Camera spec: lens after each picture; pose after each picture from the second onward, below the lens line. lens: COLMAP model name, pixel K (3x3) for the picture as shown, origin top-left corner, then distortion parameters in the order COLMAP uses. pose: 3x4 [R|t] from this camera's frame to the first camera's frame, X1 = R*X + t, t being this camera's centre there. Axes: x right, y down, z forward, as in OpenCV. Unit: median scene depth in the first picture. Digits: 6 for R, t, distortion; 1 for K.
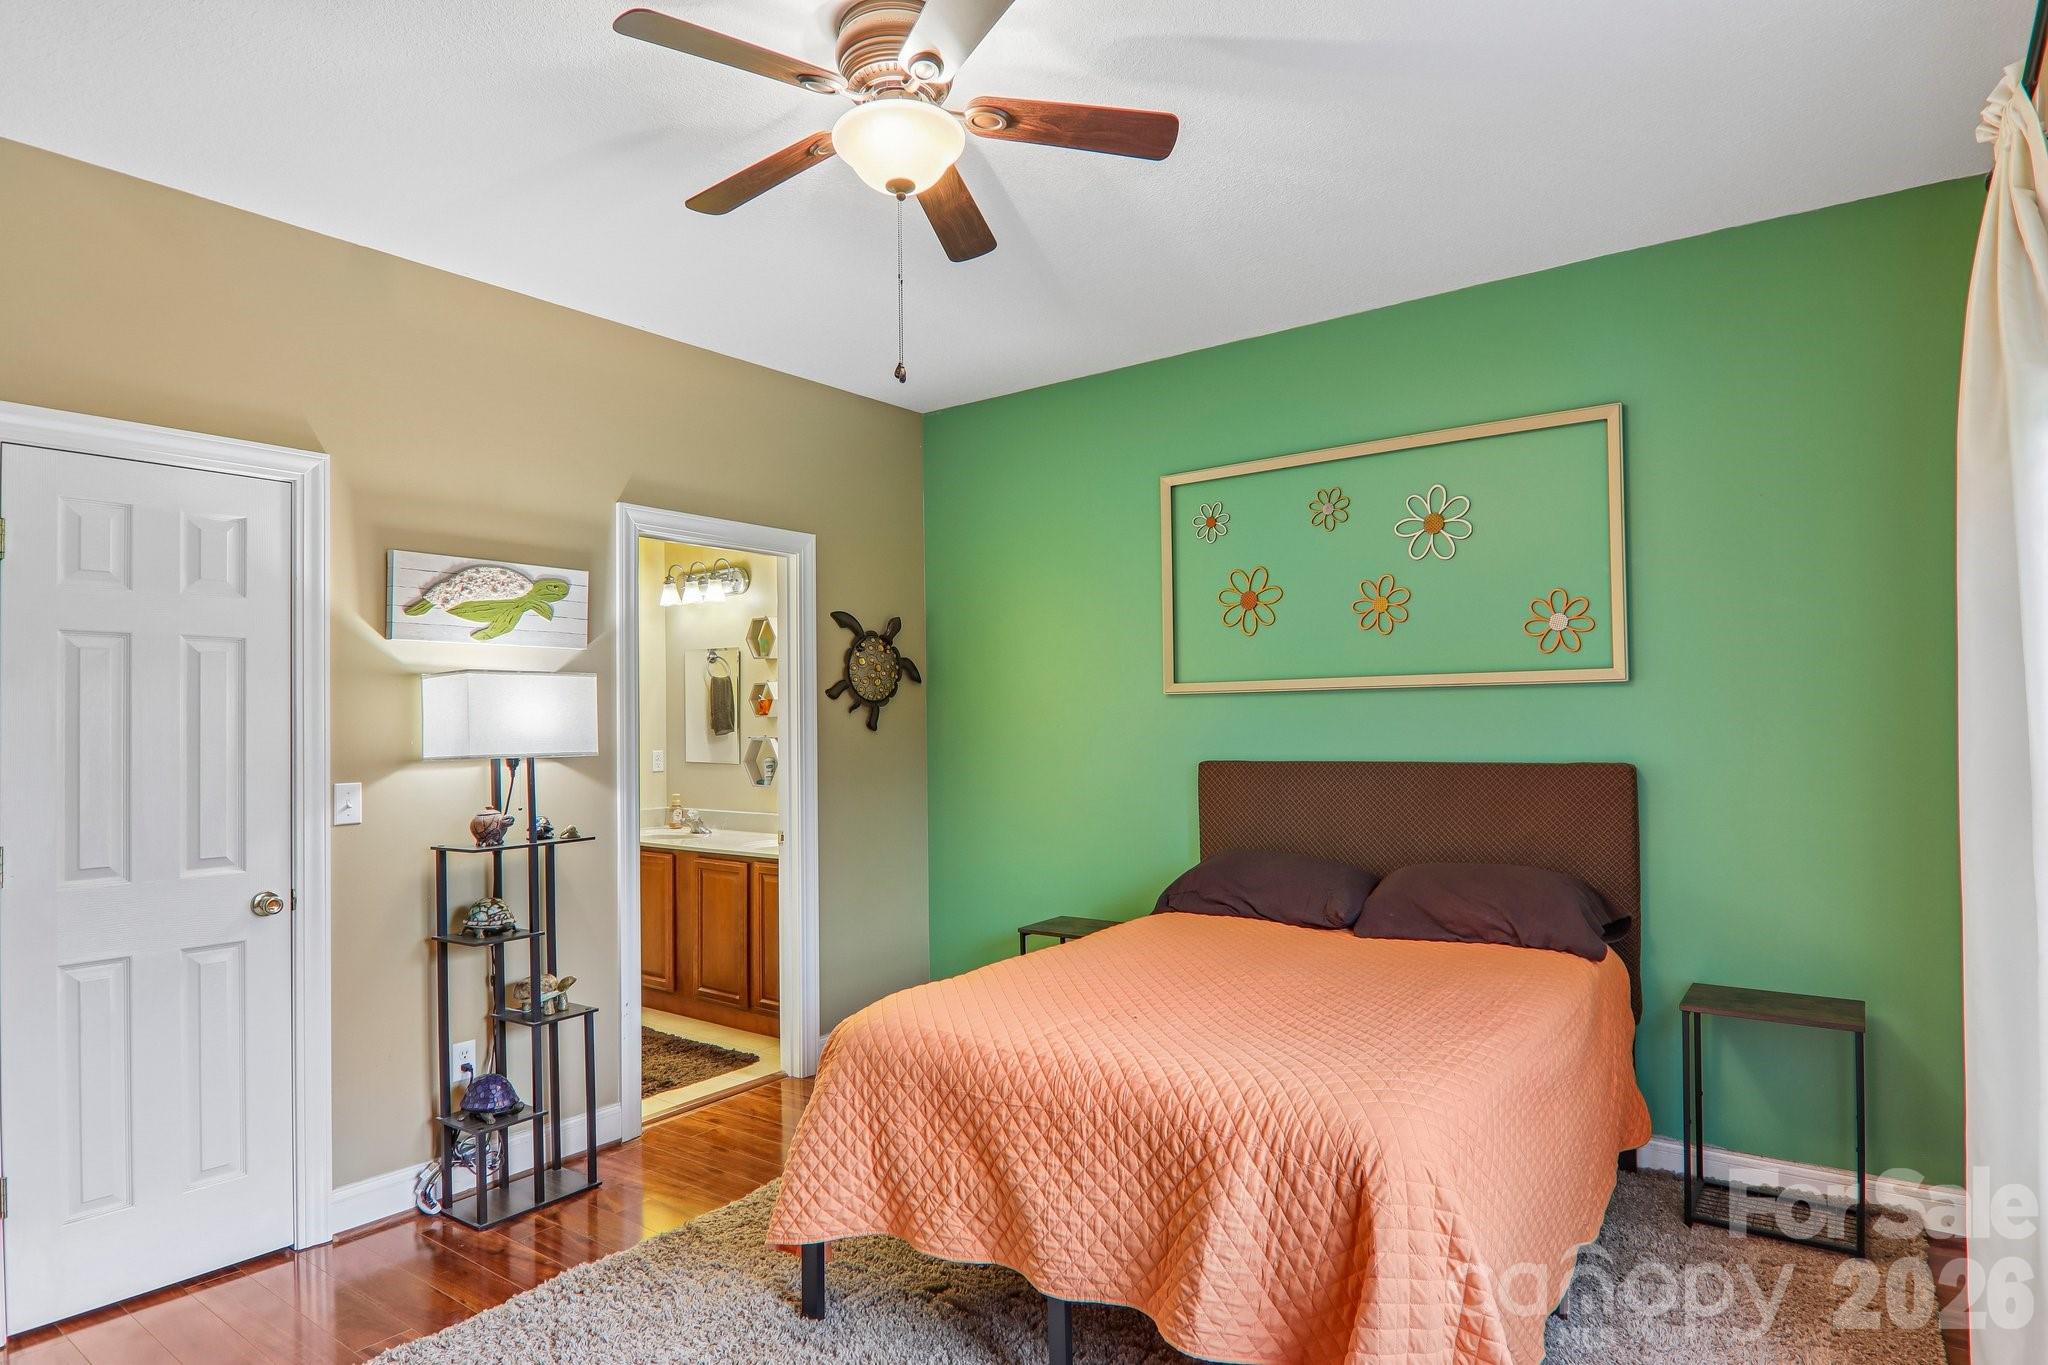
lens RADIAL K [[1135.4, 0, 1023.6], [0, 1135.4, 703.8], [0, 0, 1]] dist [0.001378, -0.018554]
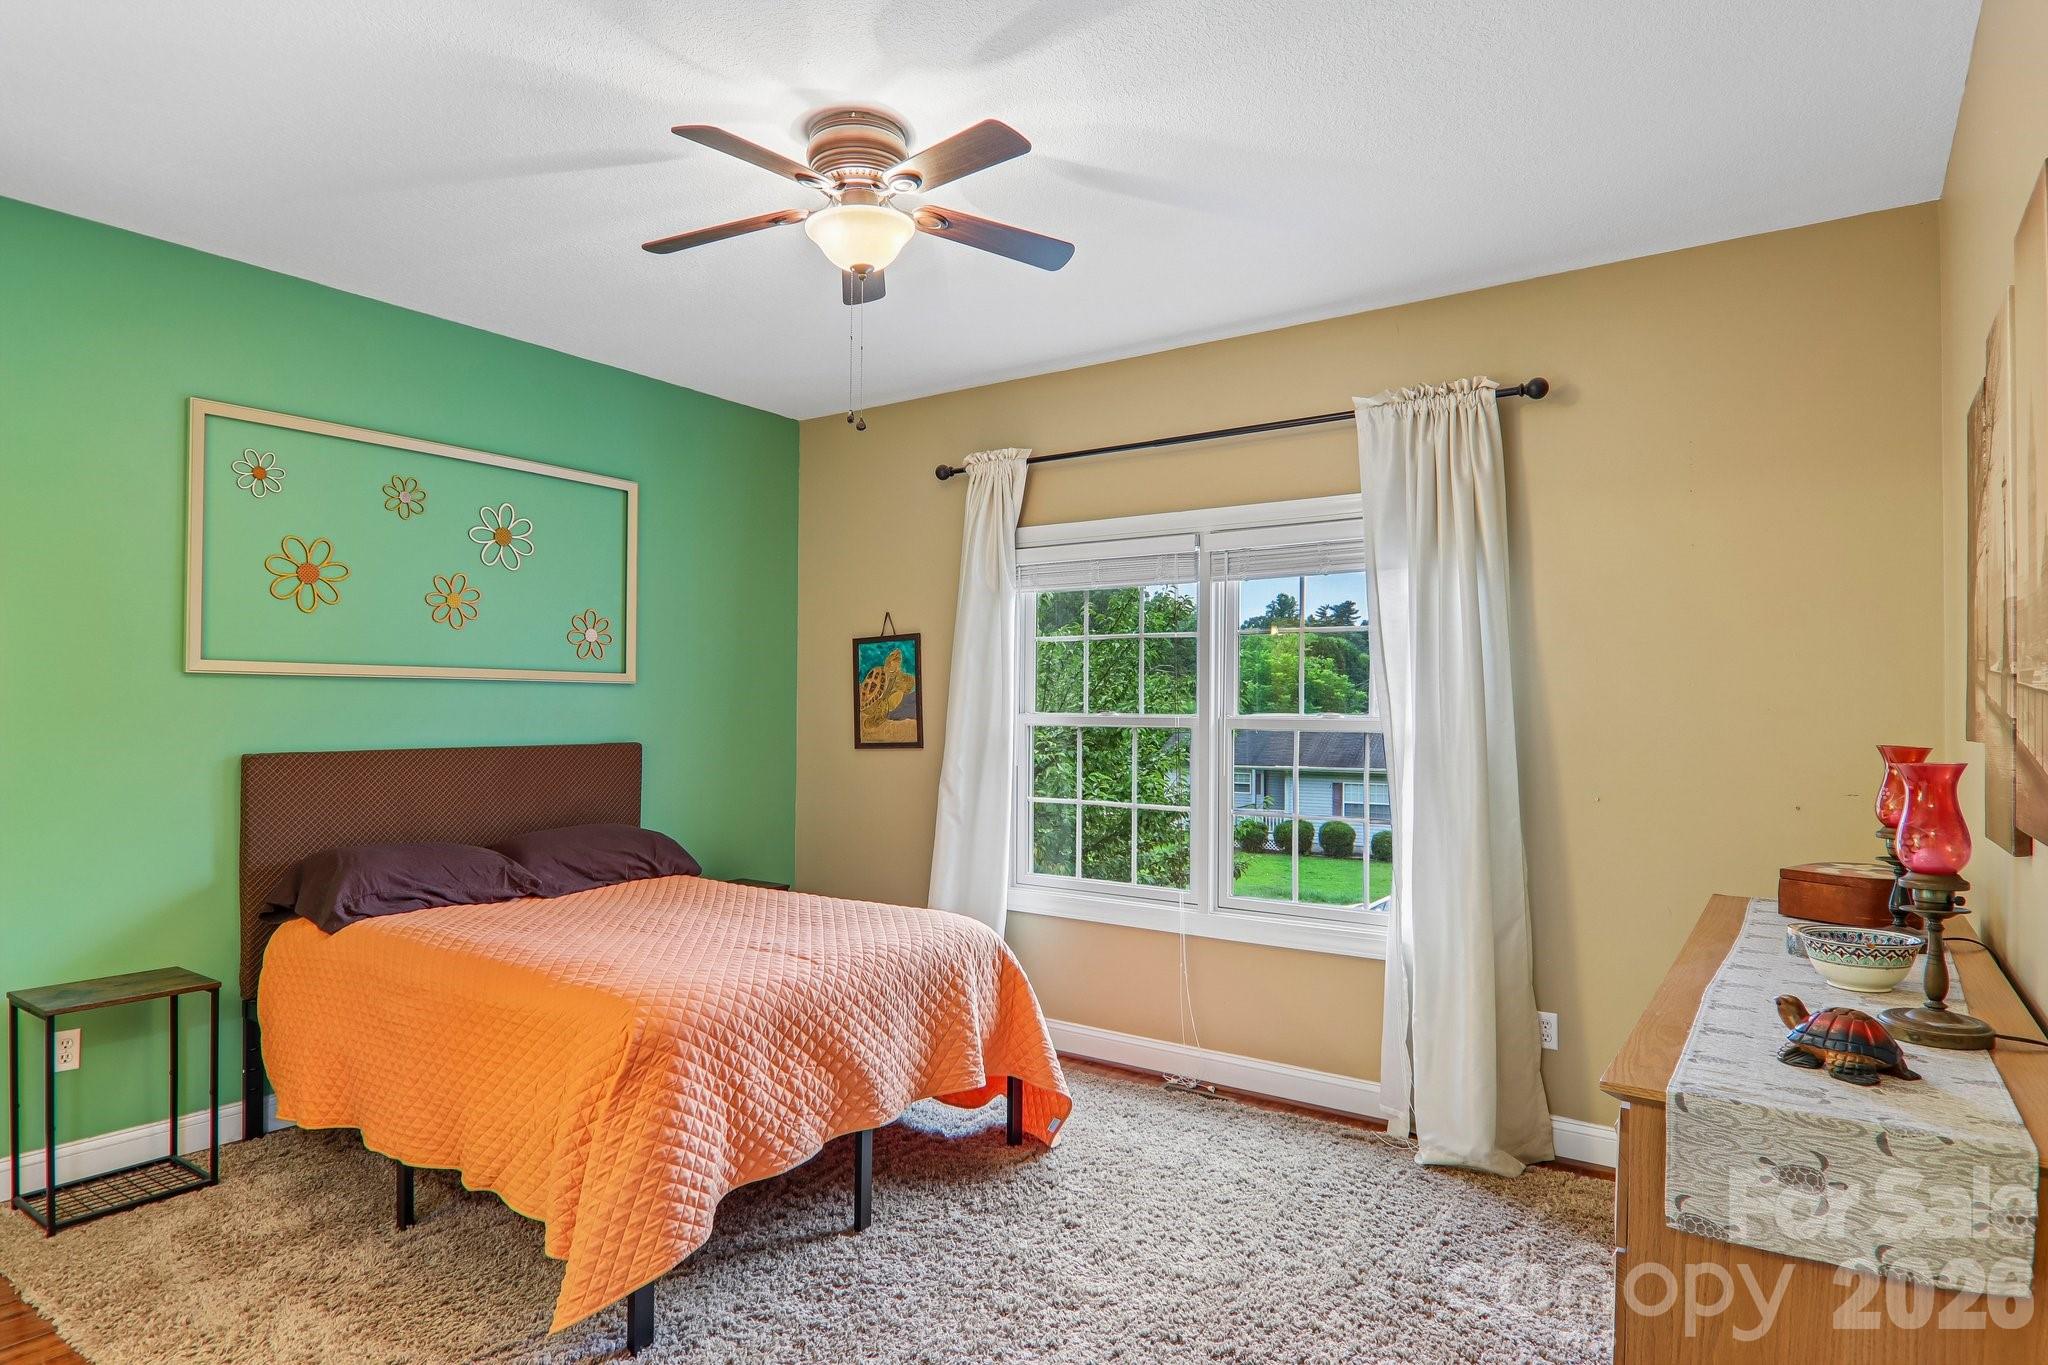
lens RADIAL K [[1135.4, 0, 1023.6], [0, 1135.4, 703.8], [0, 0, 1]] dist [0.001378, -0.018554]
pose [[-0.026501, 0.016130, 0.999519, -1.102084], [-0.023525, 0.999583, -0.016755, 0.021625], [-0.999372, -0.023958, -0.026110, 0.704985]]
